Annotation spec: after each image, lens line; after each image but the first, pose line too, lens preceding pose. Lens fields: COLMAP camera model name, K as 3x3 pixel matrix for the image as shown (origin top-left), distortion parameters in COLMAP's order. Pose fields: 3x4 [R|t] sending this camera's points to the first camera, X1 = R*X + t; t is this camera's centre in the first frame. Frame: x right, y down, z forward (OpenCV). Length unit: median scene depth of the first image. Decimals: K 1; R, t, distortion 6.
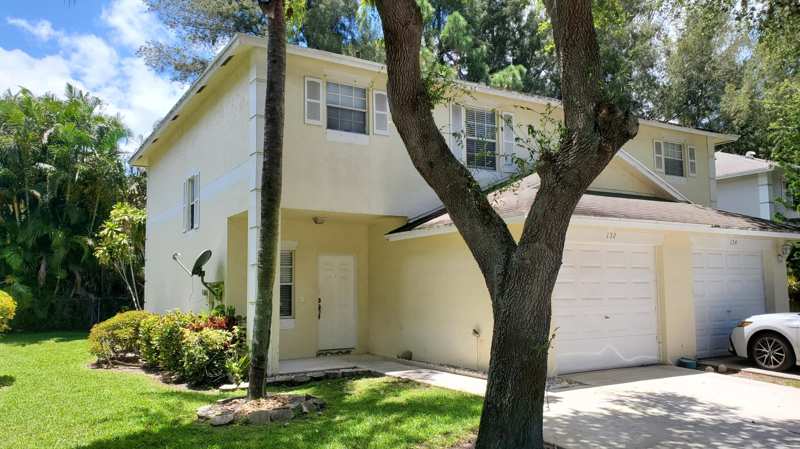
lens RADIAL K [[637.9, 0, 400.0], [0, 637.9, 224.5], [0, 0, 1]] dist [0.043151, -0.002634]
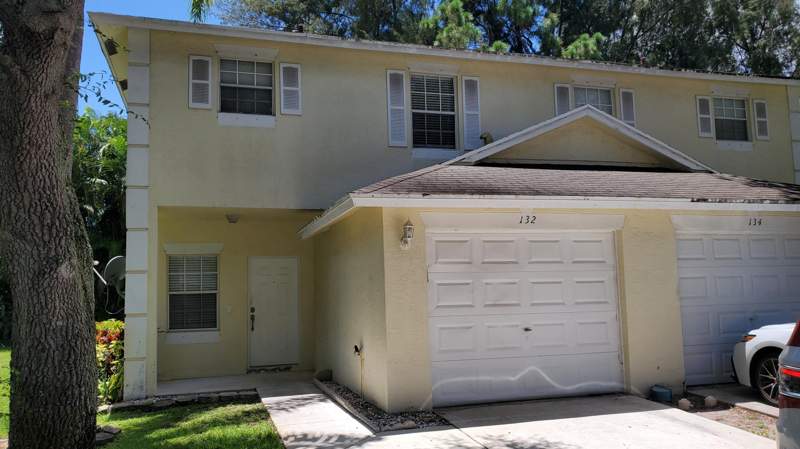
lens RADIAL K [[637.9, 0, 400.0], [0, 637.9, 224.5], [0, 0, 1]] dist [0.043151, -0.002634]
pose [[0.966775, -0.044638, -0.251701, 0.332469], [0.043204, 0.999003, -0.011224, 0.022280], [0.251951, -0.000024, 0.967740, 0.219417]]
